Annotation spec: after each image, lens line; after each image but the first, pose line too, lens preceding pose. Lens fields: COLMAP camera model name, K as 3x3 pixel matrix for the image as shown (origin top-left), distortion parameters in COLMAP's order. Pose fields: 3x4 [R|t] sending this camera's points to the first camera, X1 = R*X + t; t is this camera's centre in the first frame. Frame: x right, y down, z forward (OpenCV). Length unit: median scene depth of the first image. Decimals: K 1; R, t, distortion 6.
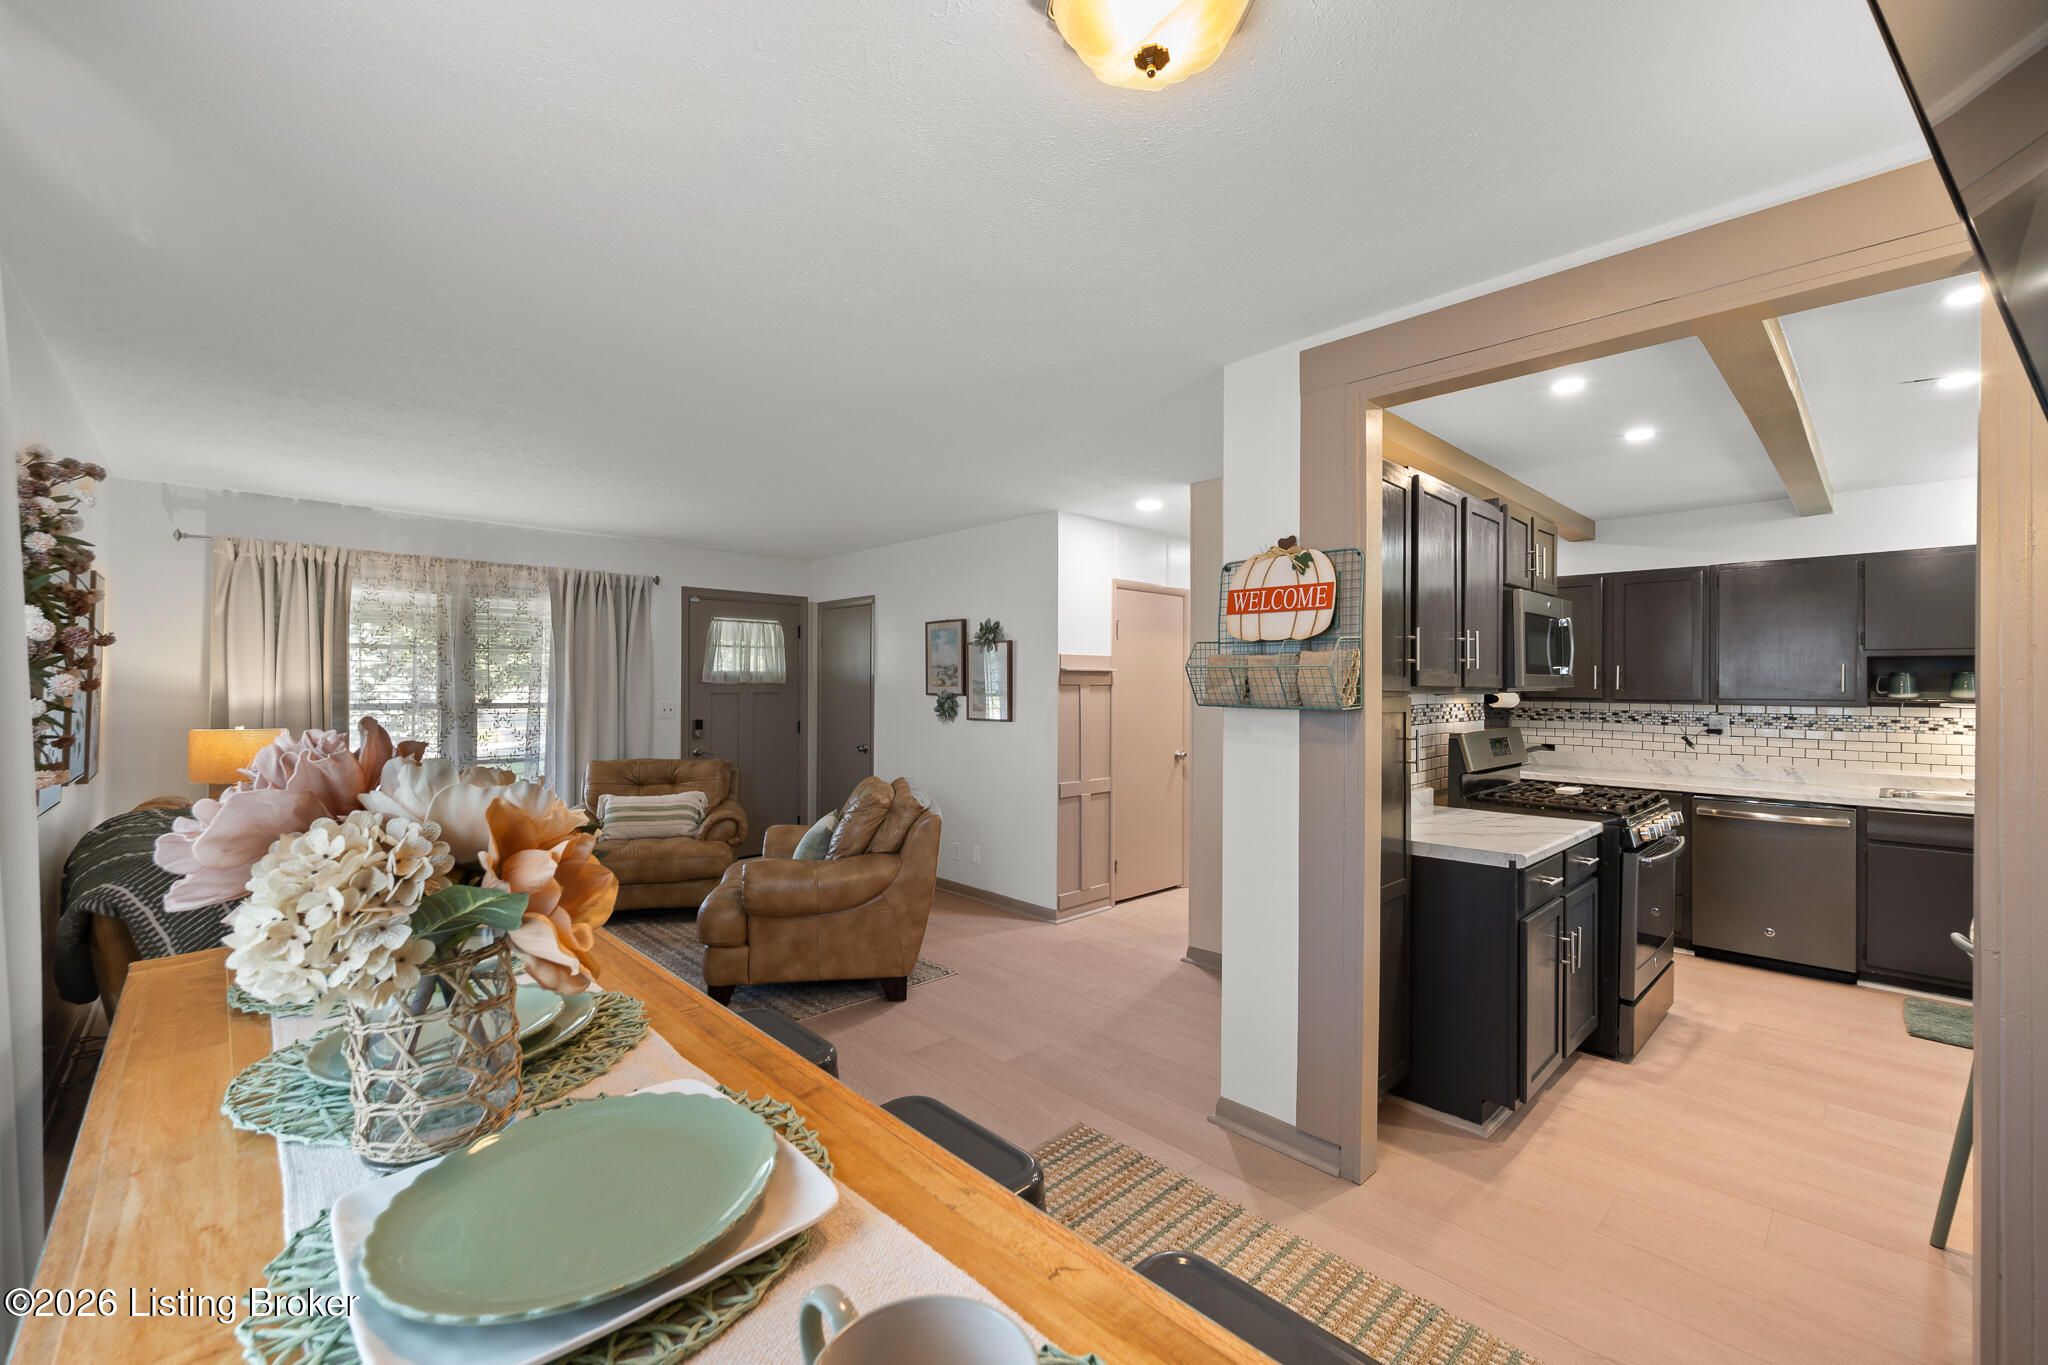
lens RADIAL K [[840.7, 0, 1021.3], [0, 840.7, 677.8], [0, 0, 1]] dist [0.001678, -0.000036]
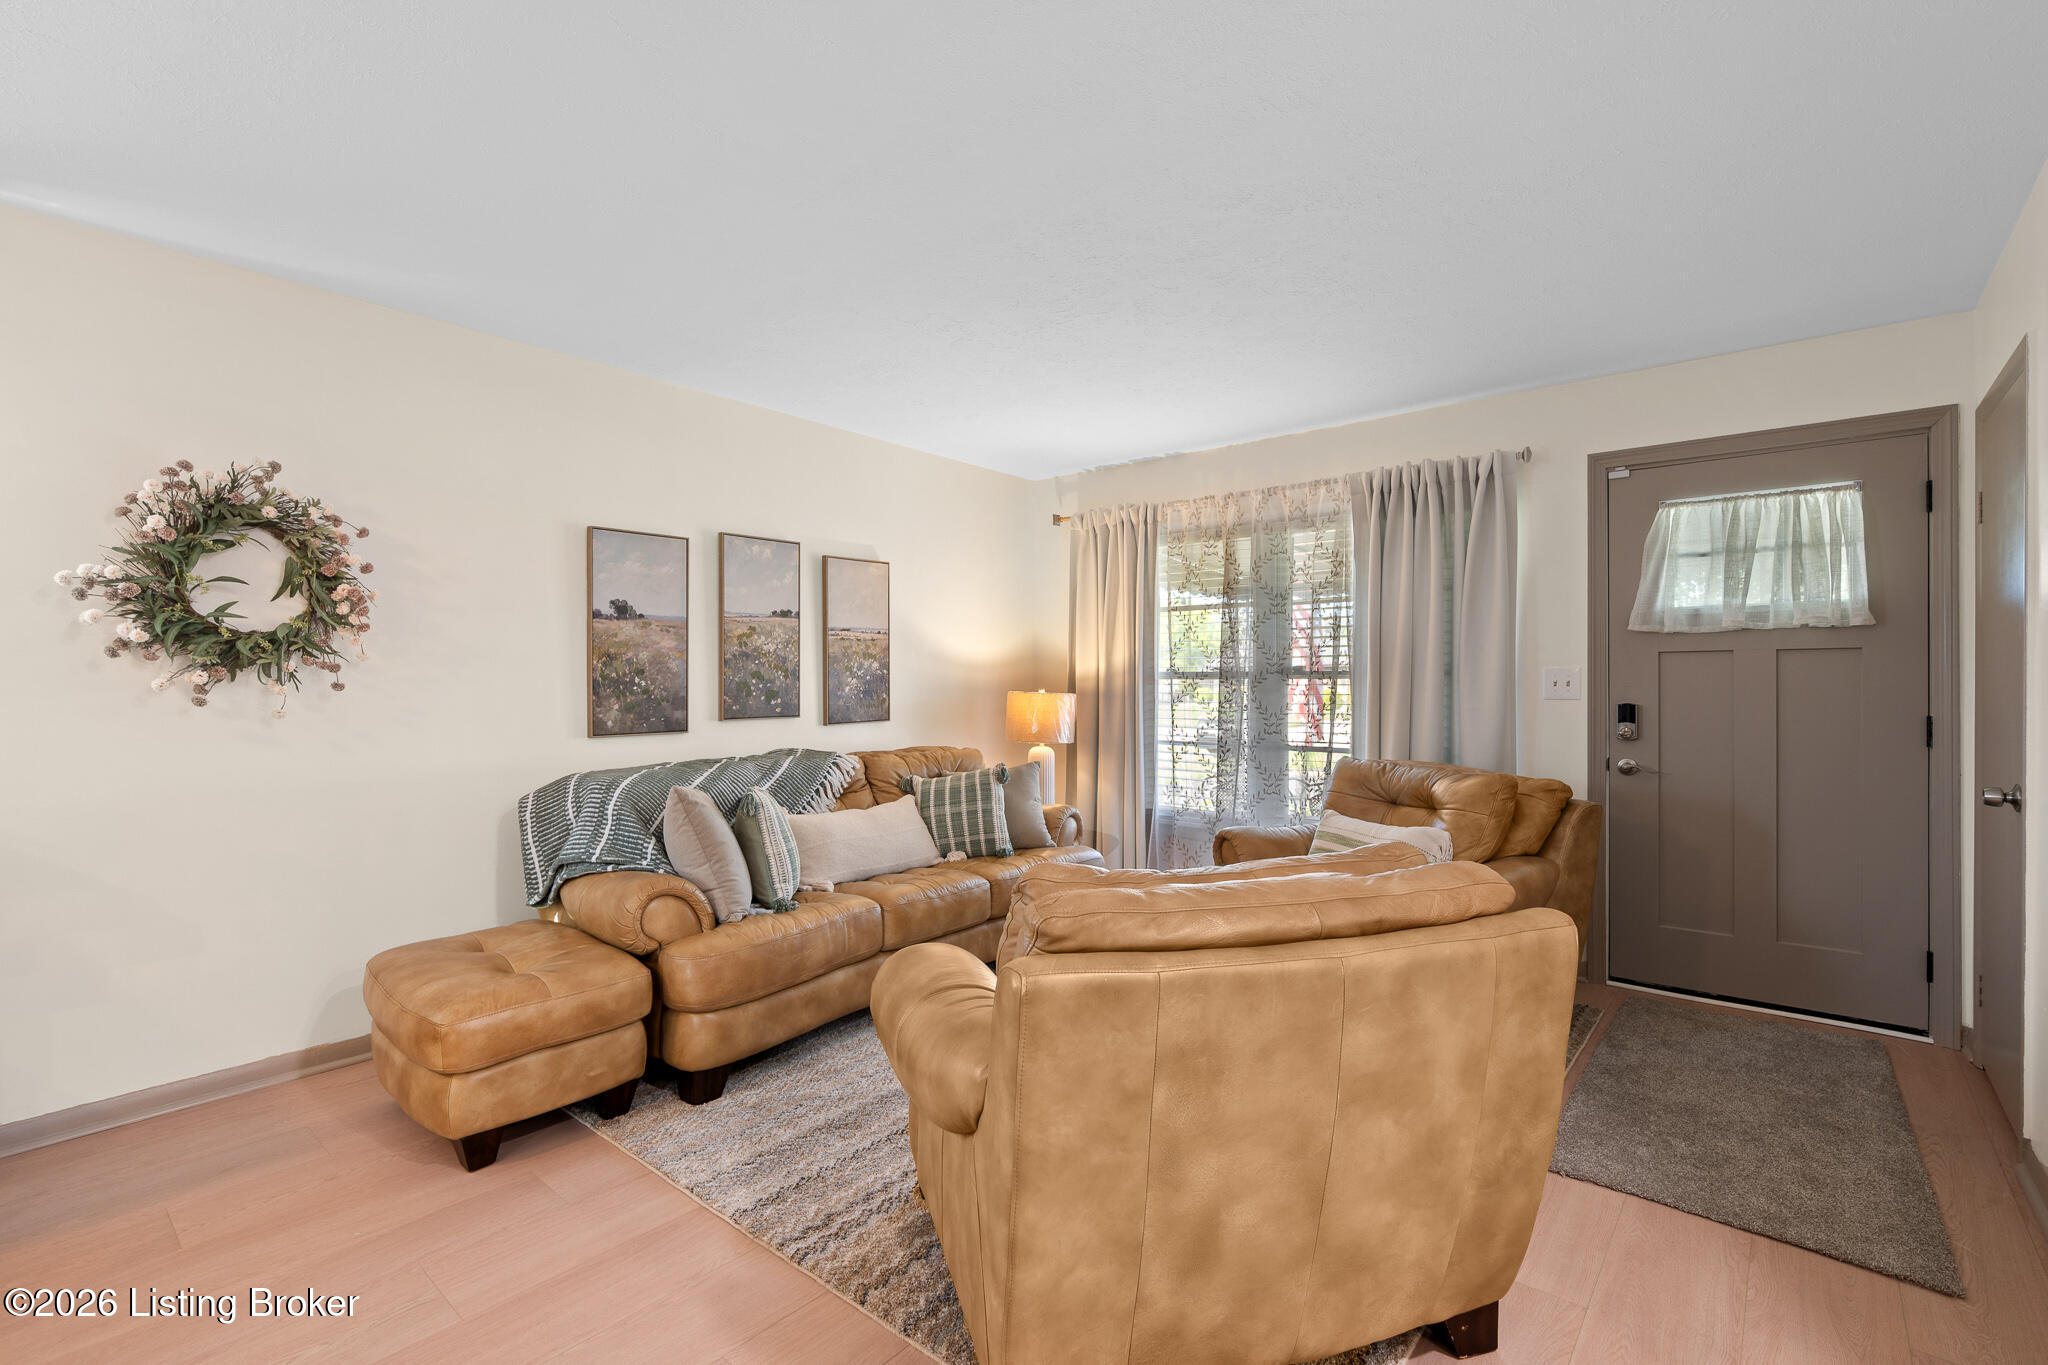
lens RADIAL K [[914.4, 0, 1018.3], [0, 914.4, 685.6], [0, 0, 1]] dist [0.001175, 0.000060]
pose [[0.107038, -0.000993, -0.994254, 0.172699], [0.011751, 0.999931, 0.000266, 0.042761], [0.994185, -0.011712, 0.107042, 0.708468]]
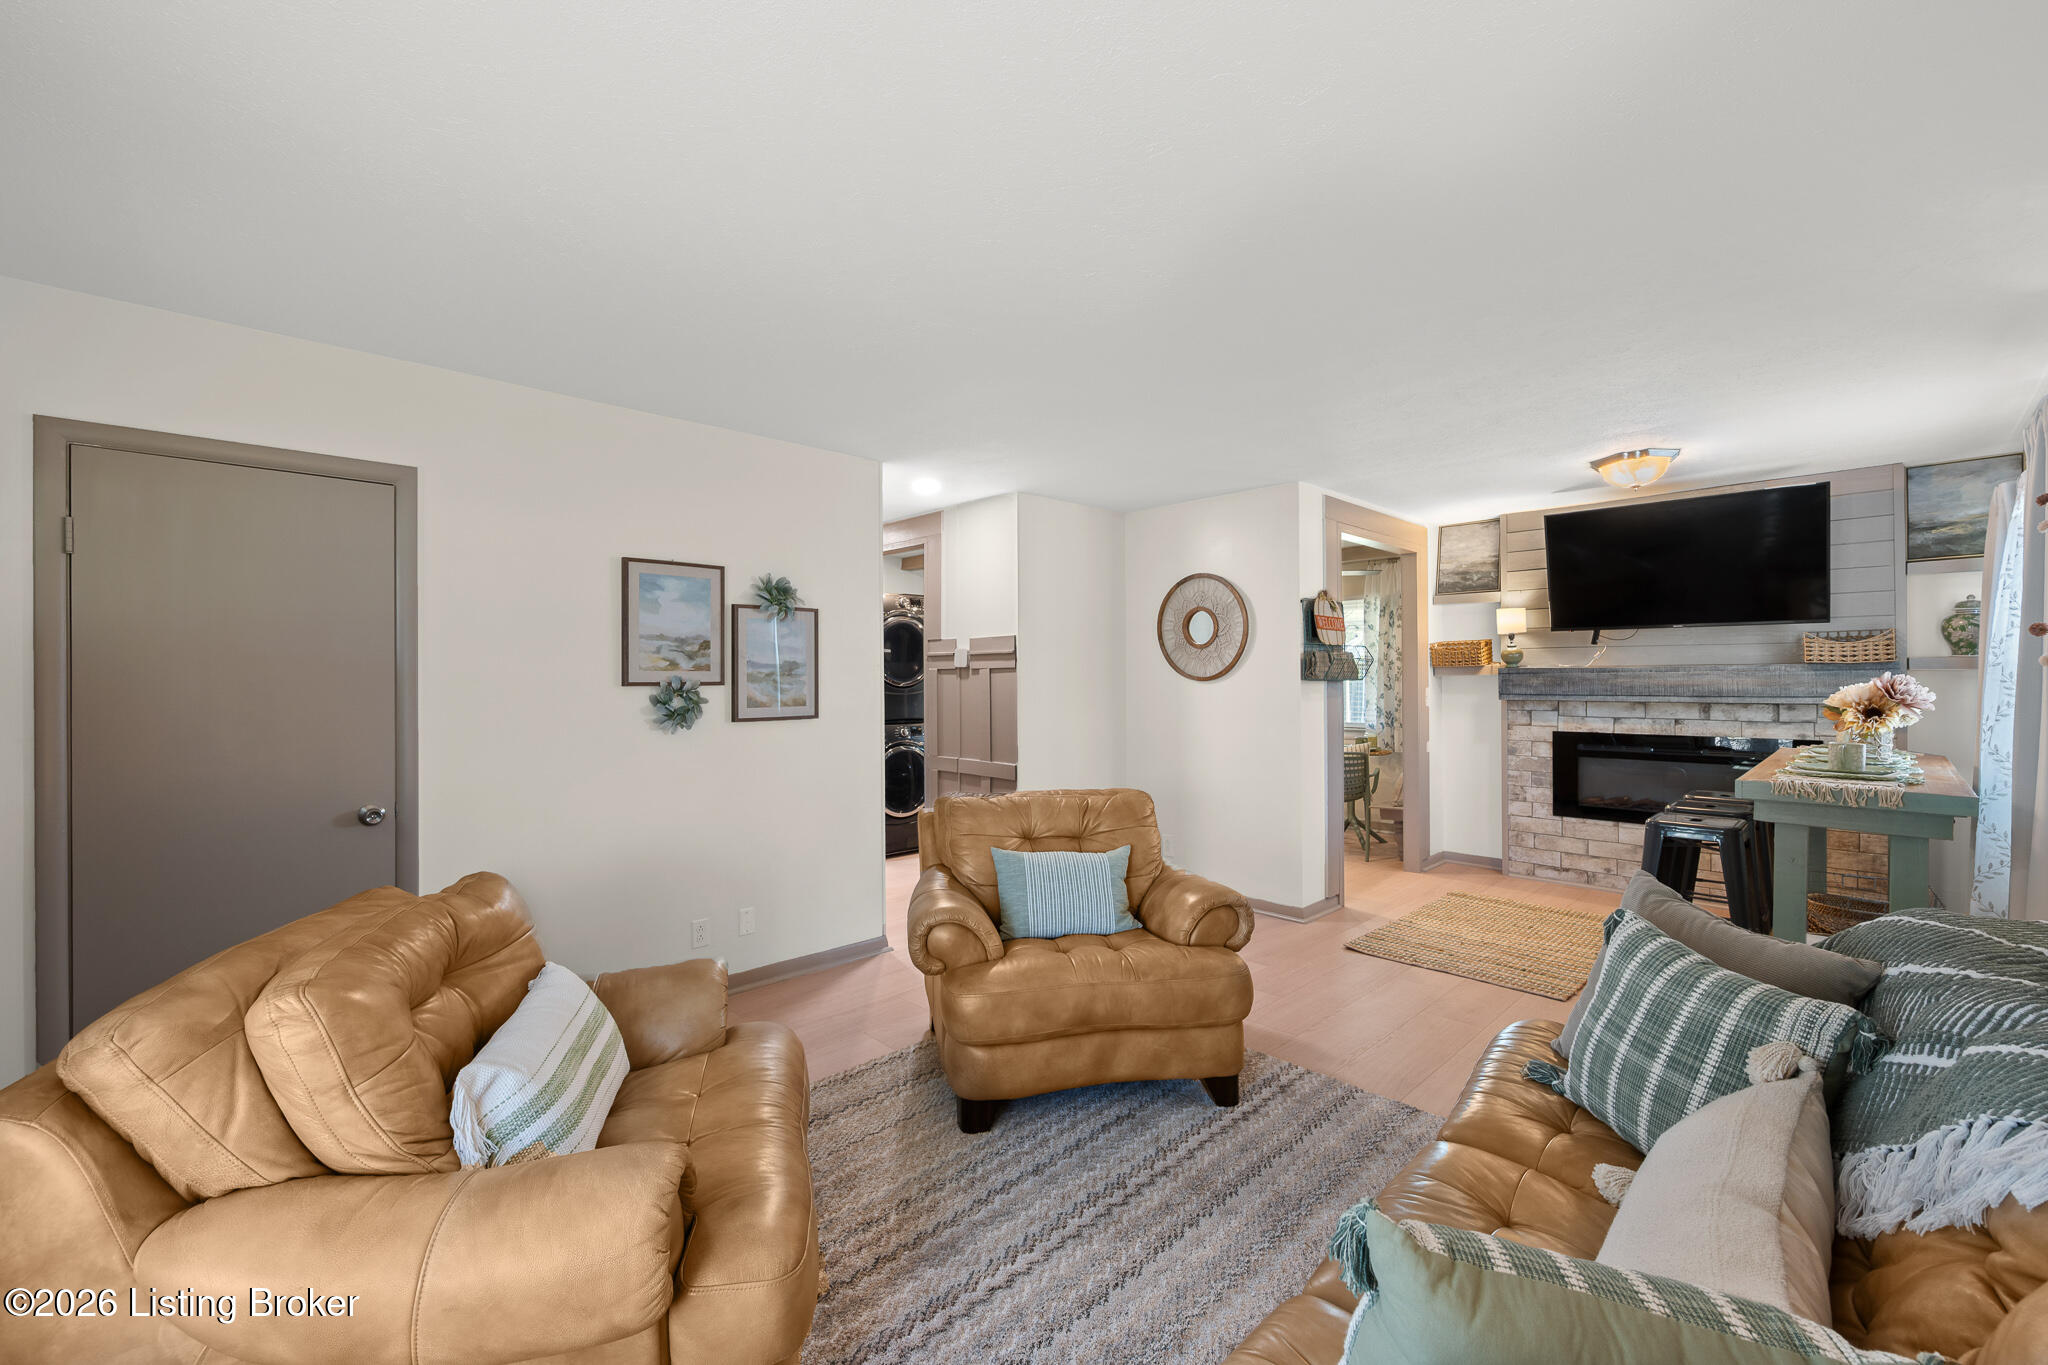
lens RADIAL K [[840.7, 0, 1021.3], [0, 840.7, 677.8], [0, 0, 1]] dist [0.001678, -0.000036]
pose [[-0.009954, -0.006106, 0.999932, -0.780271], [-0.005478, 0.999967, 0.006052, 0.011458], [-0.999935, -0.005418, -0.009987, 0.848877]]
